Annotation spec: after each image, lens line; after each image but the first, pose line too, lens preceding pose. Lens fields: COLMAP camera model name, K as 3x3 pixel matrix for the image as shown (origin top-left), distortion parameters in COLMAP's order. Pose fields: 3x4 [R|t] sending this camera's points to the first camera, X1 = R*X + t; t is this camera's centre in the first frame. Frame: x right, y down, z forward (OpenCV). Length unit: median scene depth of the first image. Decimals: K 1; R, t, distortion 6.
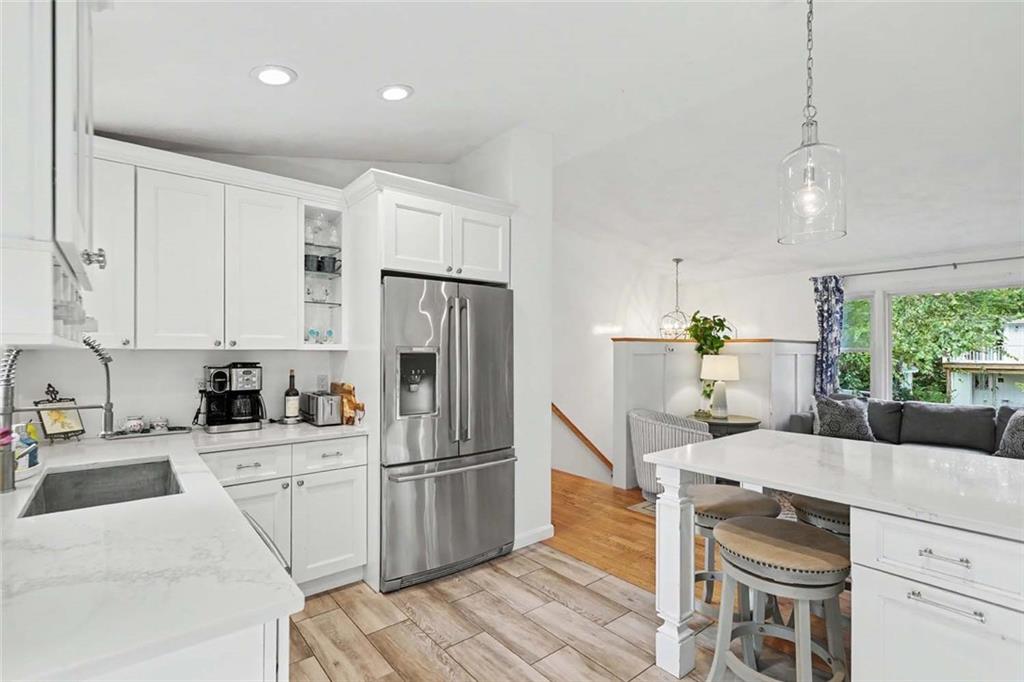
lens RADIAL K [[470.2, 0, 520.2], [0, 470.2, 352.3], [0, 0, 1]] dist [0.000208, 0.000152]
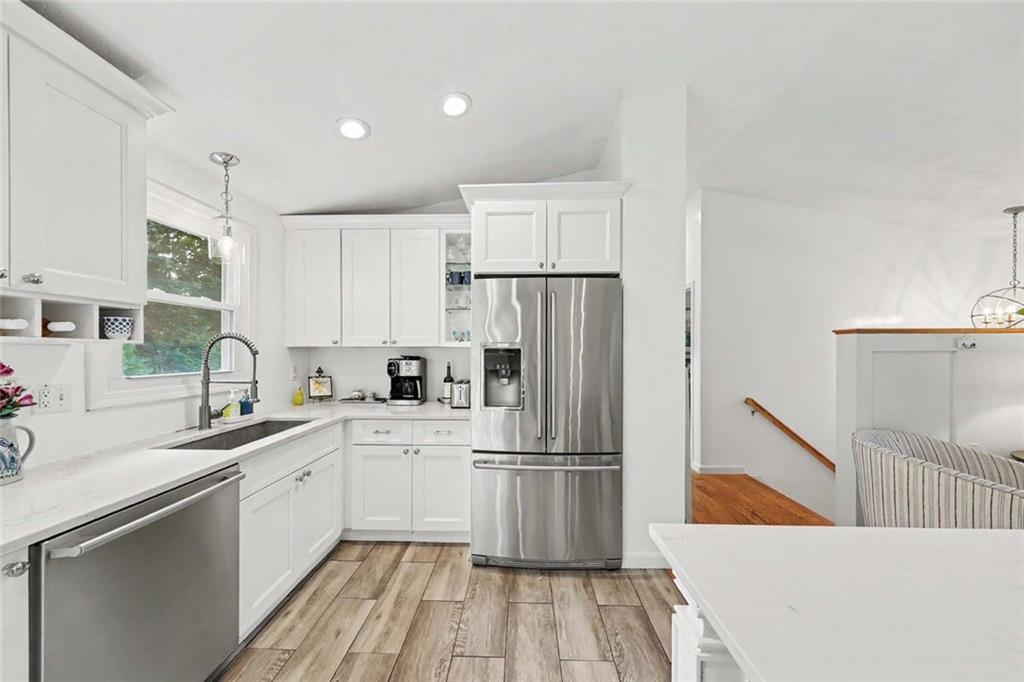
lens RADIAL K [[345.3, 0, 510.7], [0, 345.3, 352.0], [0, 0, 1]] dist [0.000590, 0.000140]
pose [[0.752830, 0.002736, -0.658209, 0.285725], [-0.000488, 0.999993, 0.003599, 0.005578], [0.658215, -0.002388, 0.752826, 0.400664]]
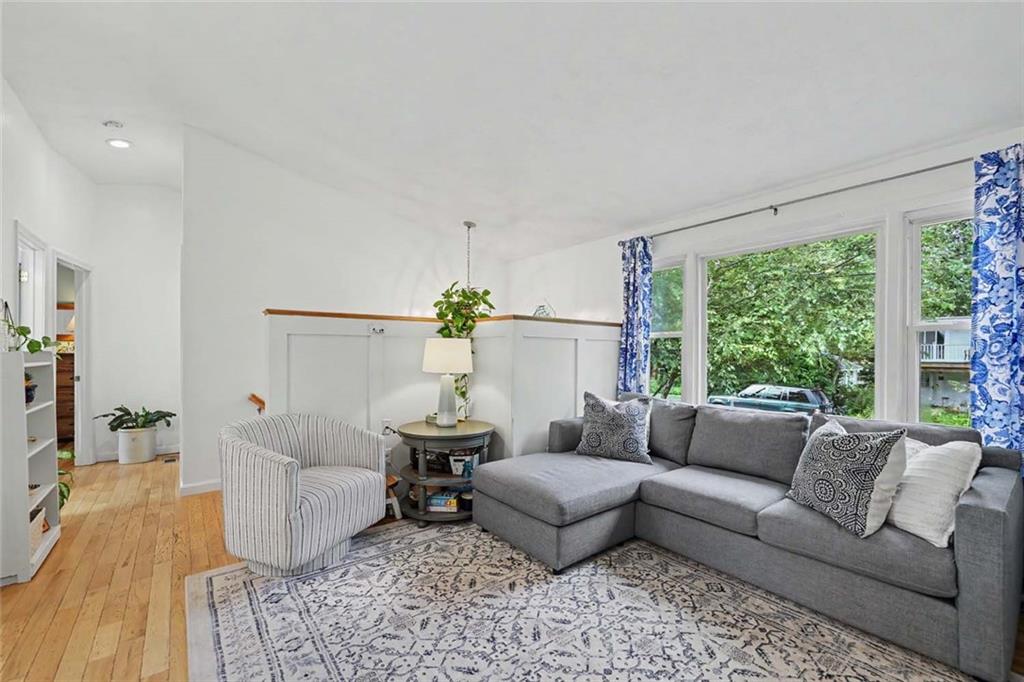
lens RADIAL K [[417.1, 0, 511.4], [0, 417.1, 354.3], [0, 0, 1]] dist [0.000182, 0.000040]
pose [[0.999882, 0.004608, -0.014658, 0.987747], [-0.004515, 0.999969, 0.006399, 0.049057], [0.014687, -0.006332, 0.999872, 0.682788]]
